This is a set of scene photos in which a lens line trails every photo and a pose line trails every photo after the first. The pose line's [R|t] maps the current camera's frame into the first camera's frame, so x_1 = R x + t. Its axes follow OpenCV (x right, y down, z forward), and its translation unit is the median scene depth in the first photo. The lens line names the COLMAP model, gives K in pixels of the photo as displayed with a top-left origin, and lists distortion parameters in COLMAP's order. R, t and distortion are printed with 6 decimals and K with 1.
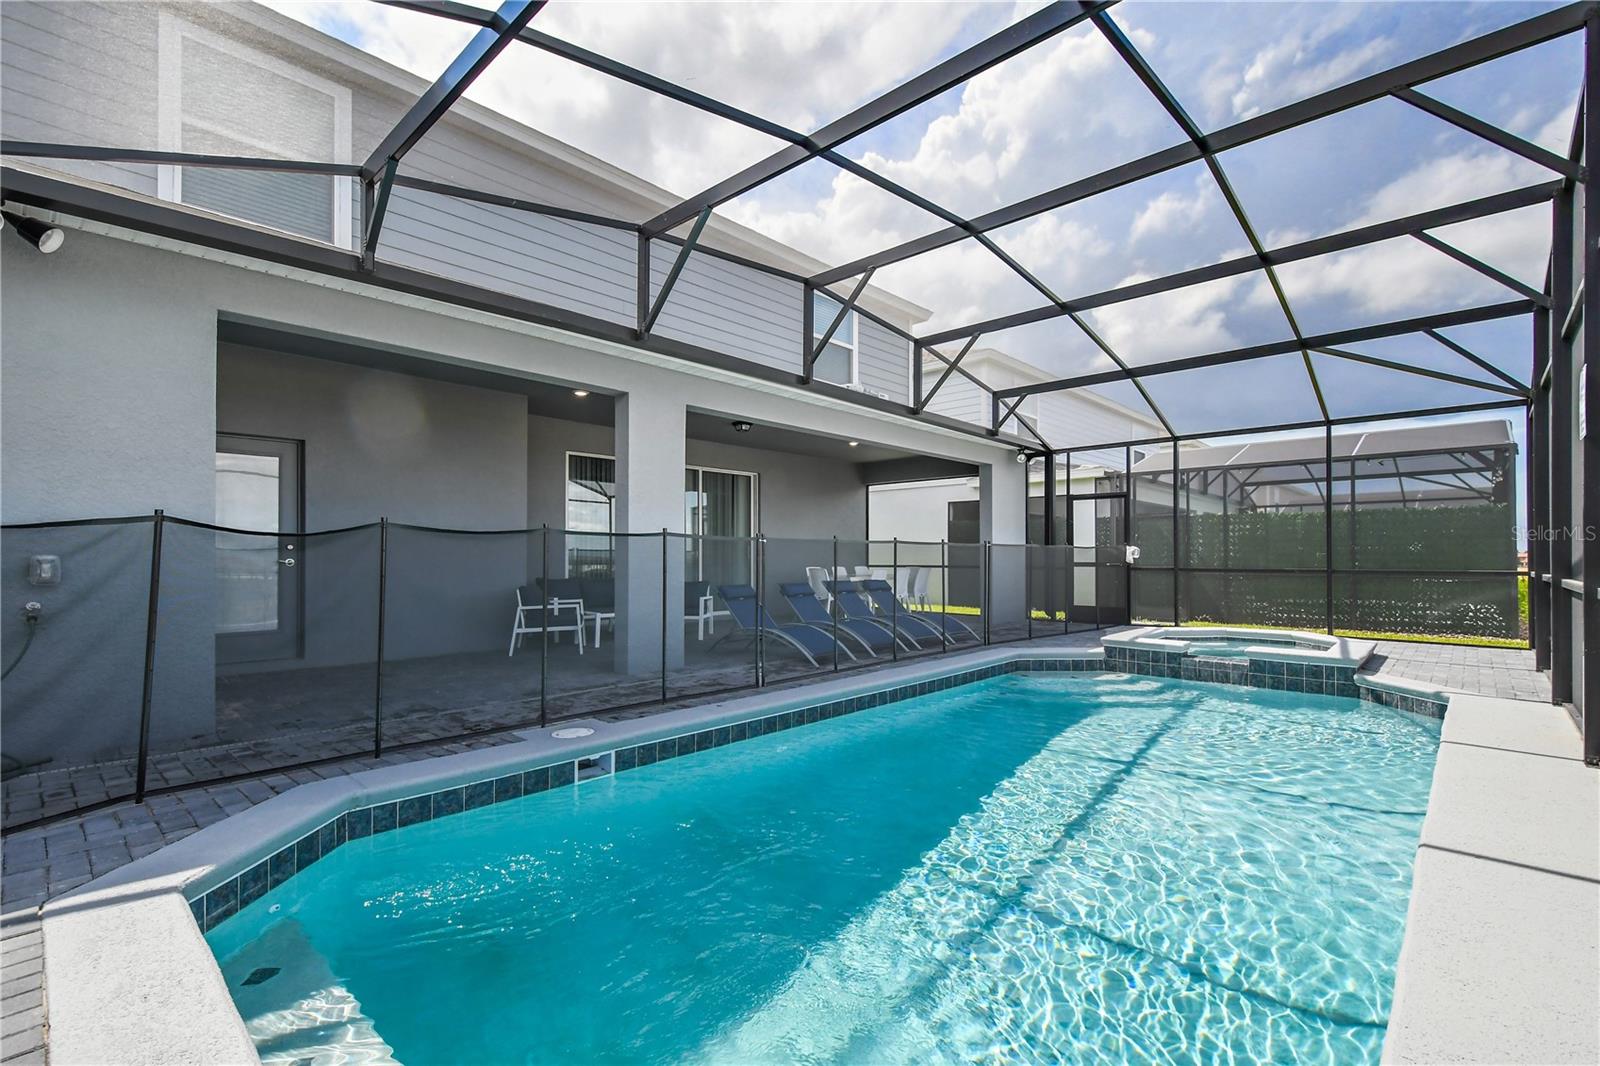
lens RADIAL K [[716.1, 0, 808.1], [0, 716.1, 562.8], [0, 0, 1]] dist [0.006704, 0.000312]
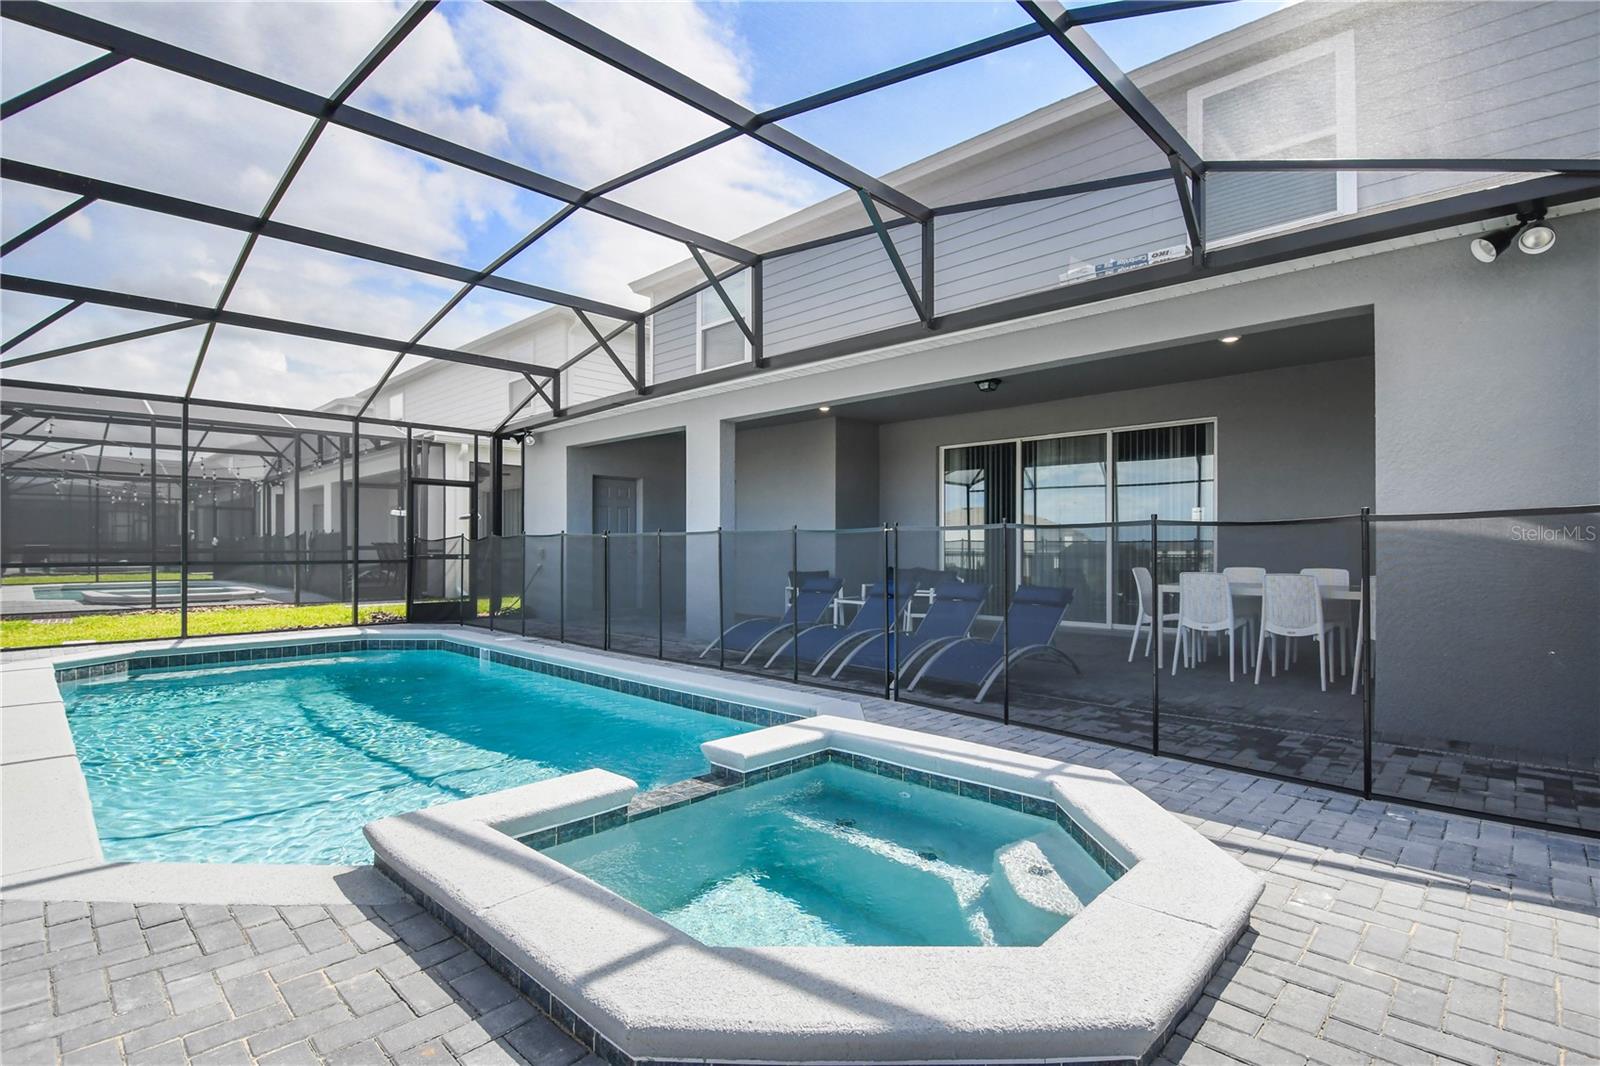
lens RADIAL K [[761.5, 0, 804.1], [0, 761.5, 555.7], [0, 0, 1]] dist [0.012812, -0.021908]
pose [[-0.025319, 0.008248, -0.999645, 0.650941], [-0.009994, 0.999914, 0.008503, -0.006358], [0.999629, 0.010206, -0.025234, 0.702895]]
